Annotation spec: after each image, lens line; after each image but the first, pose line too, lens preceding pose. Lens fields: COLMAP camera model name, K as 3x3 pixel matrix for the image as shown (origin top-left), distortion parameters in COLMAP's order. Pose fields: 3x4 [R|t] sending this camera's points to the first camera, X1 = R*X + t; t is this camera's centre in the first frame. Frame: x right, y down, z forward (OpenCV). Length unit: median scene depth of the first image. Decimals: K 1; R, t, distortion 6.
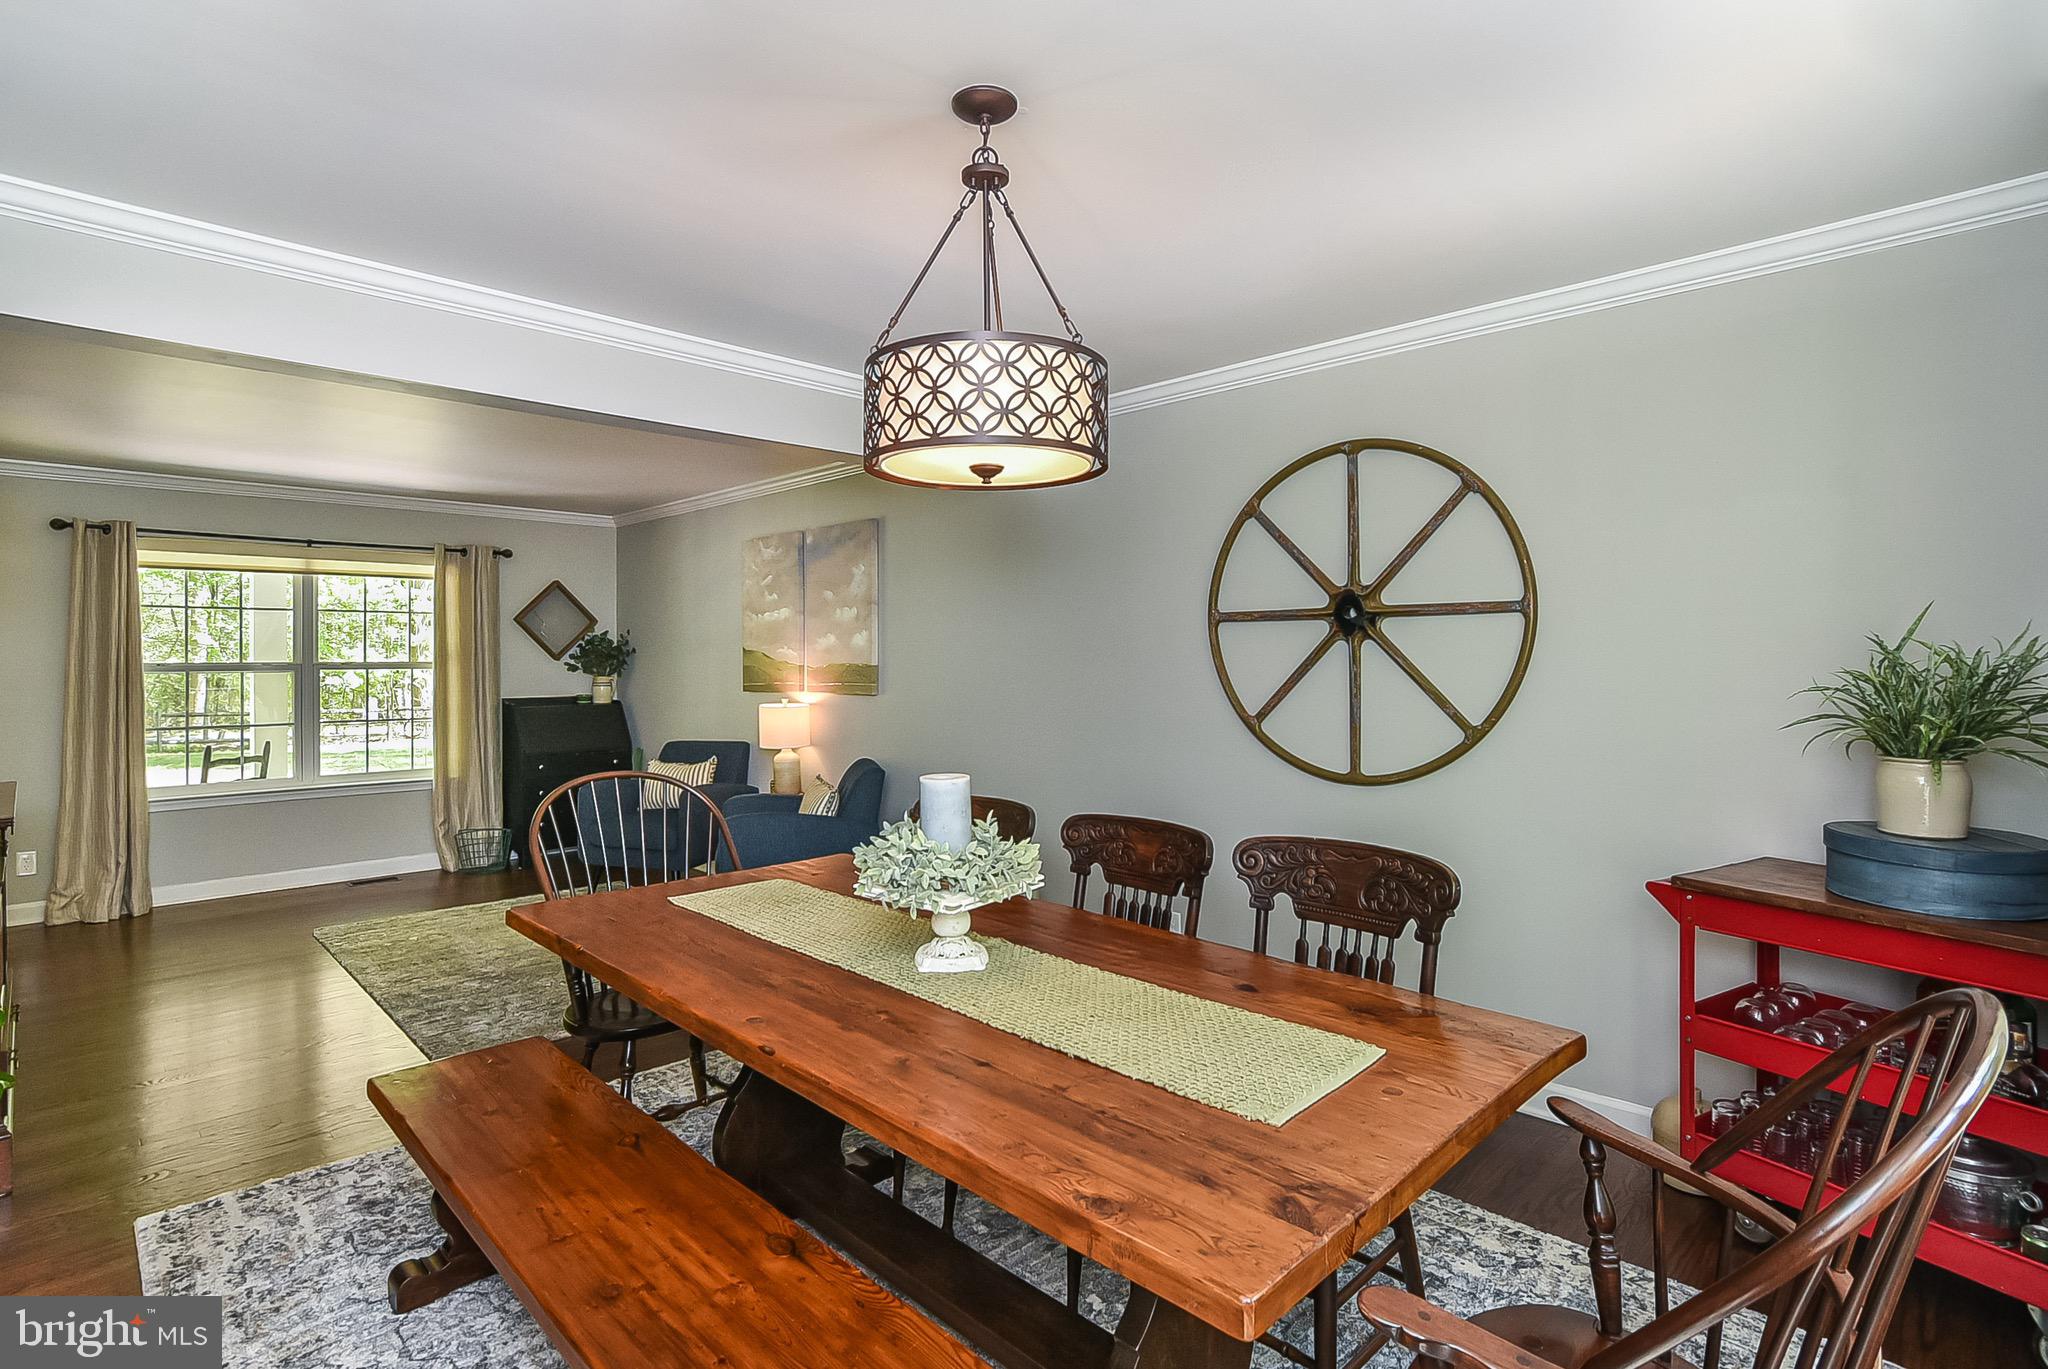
lens RADIAL K [[1014.8, 0, 1001.9], [0, 1014.8, 650.3], [0, 0, 1]] dist [-0.024423, 0.005369]
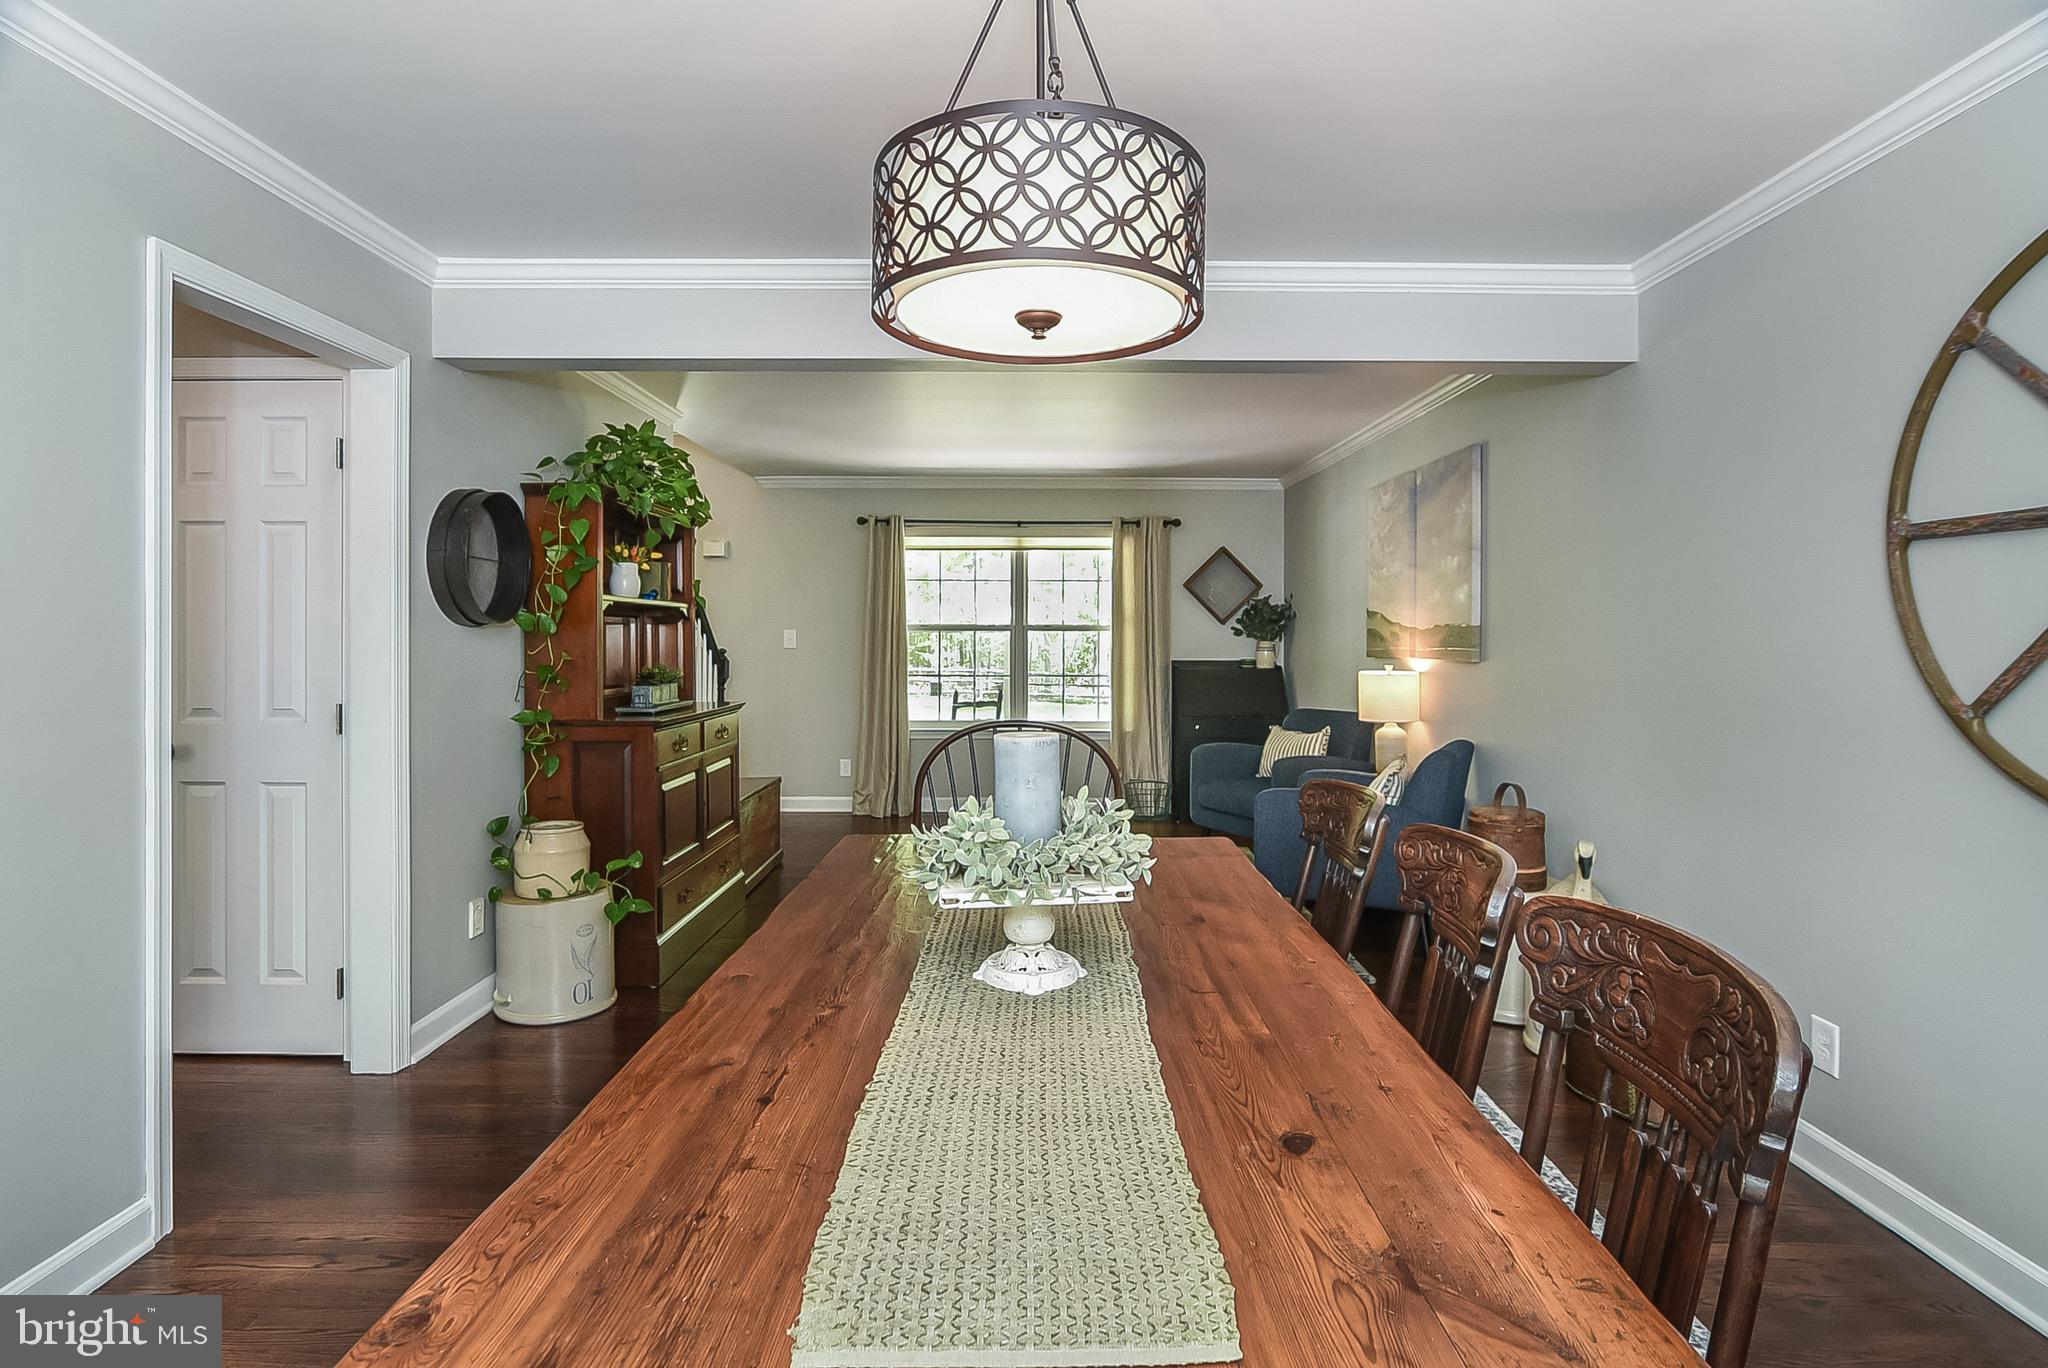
lens RADIAL K [[1014.8, 0, 1028.2], [0, 1014.8, 647.4], [0, 0, 1]] dist [-0.024423, 0.005369]
pose [[0.714714, 0.016542, -0.699222, 0.166384], [-0.002382, 0.999772, 0.021218, 0.014314], [0.699413, -0.013500, 0.714590, 0.156511]]
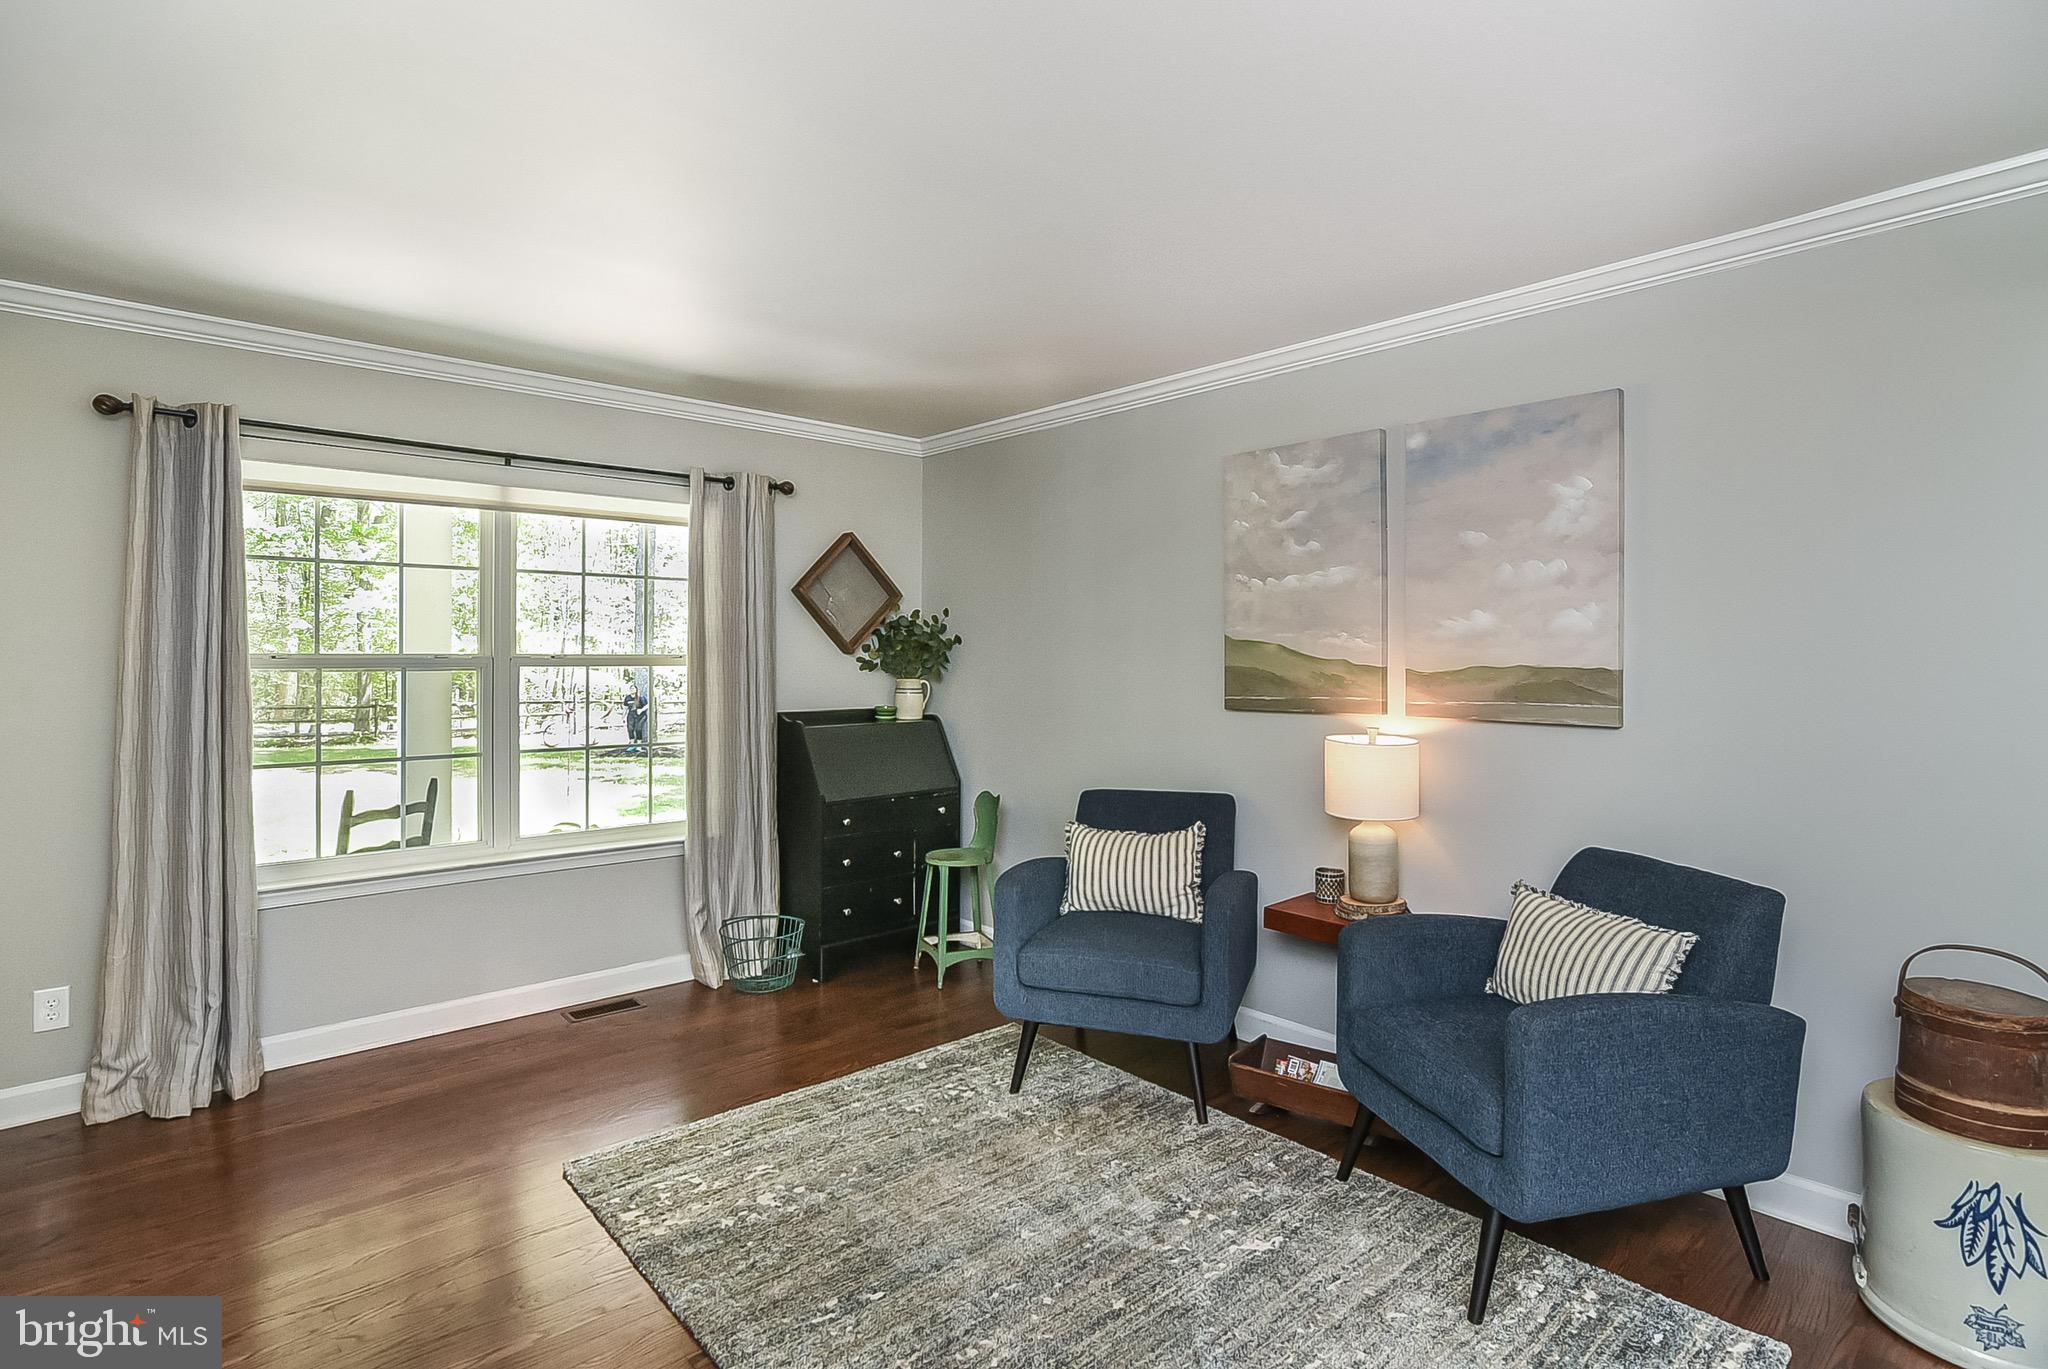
lens RADIAL K [[1014.8, 0, 995.9], [0, 1014.8, 650.4], [0, 0, 1]] dist [-0.024423, 0.005369]
pose [[0.998433, 0.008319, -0.055339, -0.375179], [-0.008039, 0.999954, 0.005276, 0.004124], [0.055380, -0.004823, 0.998454, 0.421462]]
